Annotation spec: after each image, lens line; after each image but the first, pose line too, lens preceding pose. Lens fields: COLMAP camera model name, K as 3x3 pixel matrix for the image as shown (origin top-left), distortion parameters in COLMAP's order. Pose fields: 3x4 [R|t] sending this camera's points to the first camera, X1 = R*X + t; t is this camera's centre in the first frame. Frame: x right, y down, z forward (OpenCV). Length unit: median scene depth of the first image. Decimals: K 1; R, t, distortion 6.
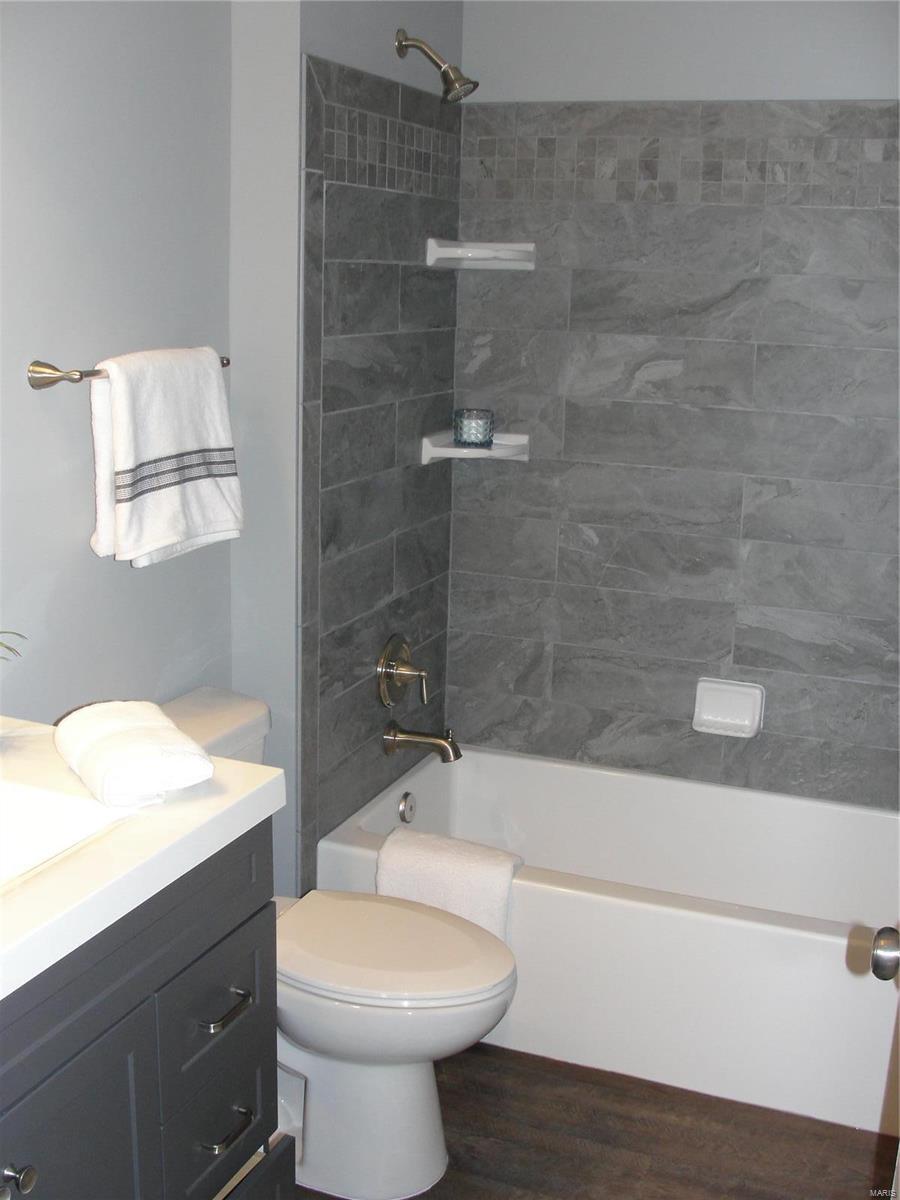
lens RADIAL K [[1344.6, 0, 450.0], [0, 1344.6, 600.0], [0, 0, 1]] dist [-0.231492, 0.276882]
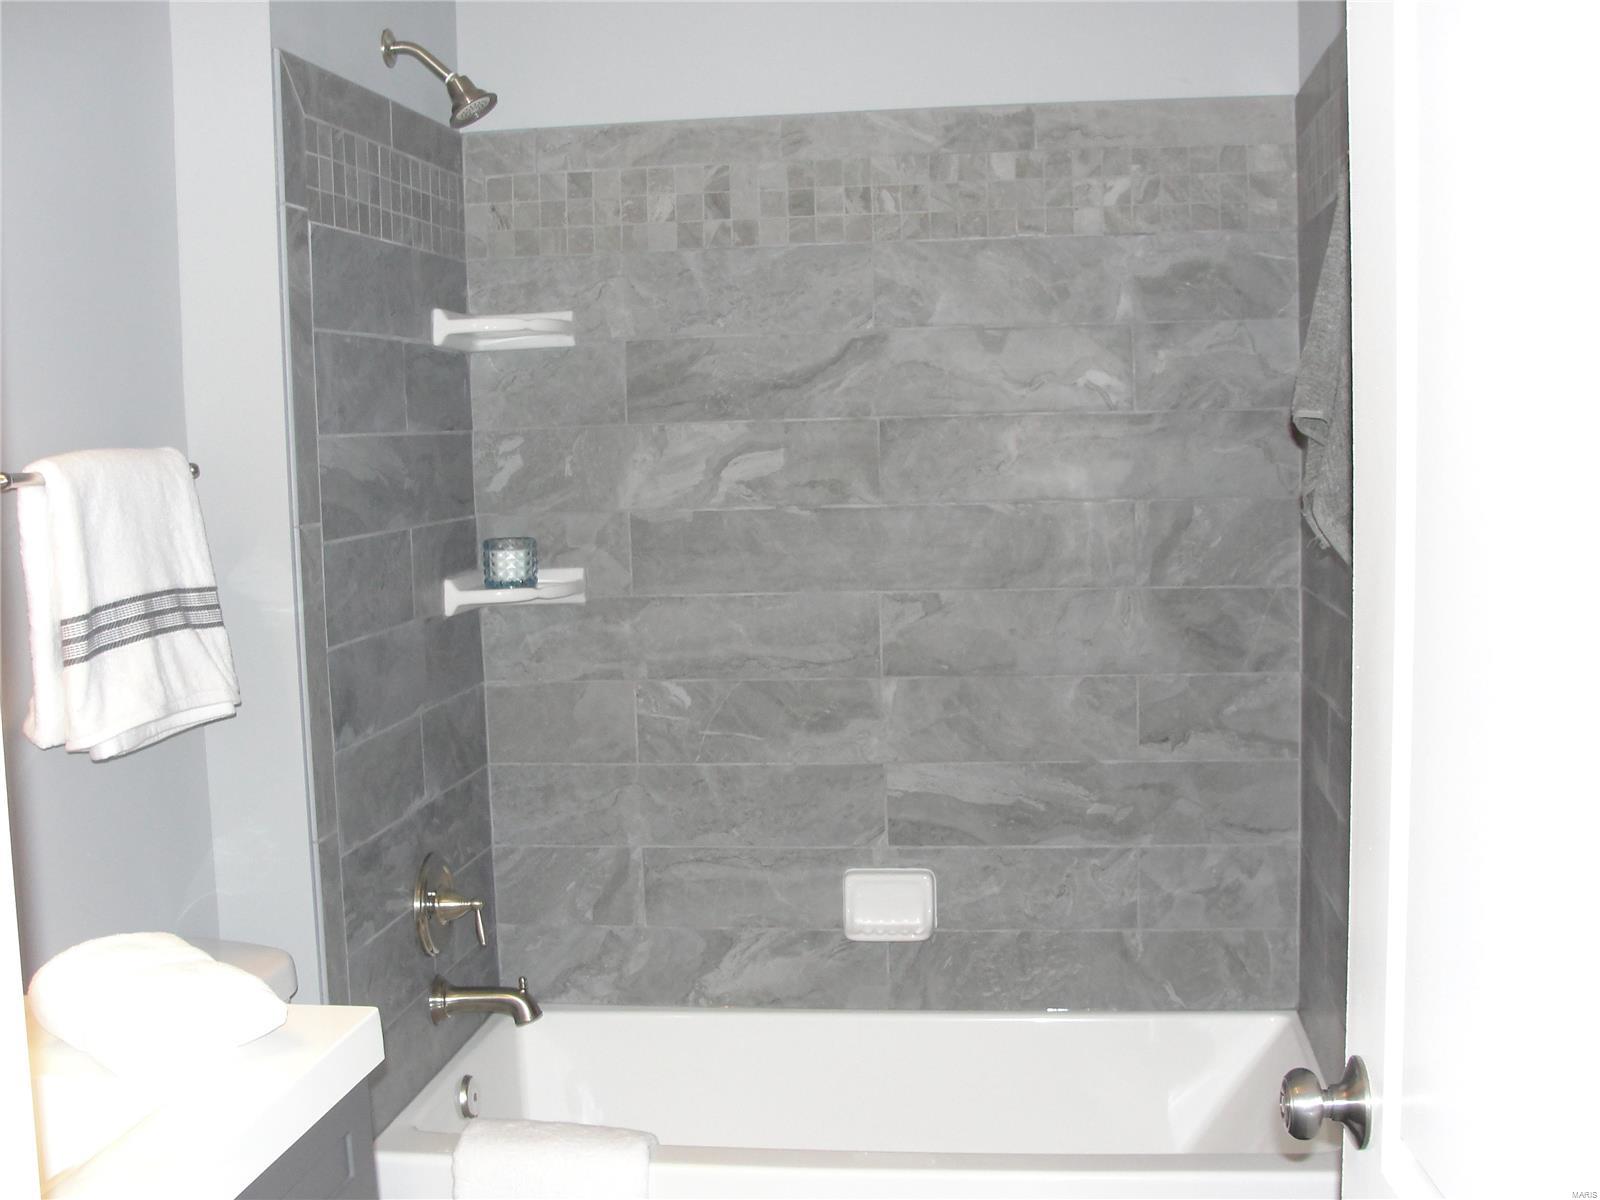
lens RADIAL K [[1792.8, 0, 800.1], [0, 1792.8, 618.5], [0, 0, 1]] dist [-0.231492, 0.276882]
pose [[0.963654, -0.078516, 0.255357, -0.084359], [0.113680, 0.985497, -0.125987, 0.044606], [-0.241761, 0.150437, 0.958603, 0.032082]]
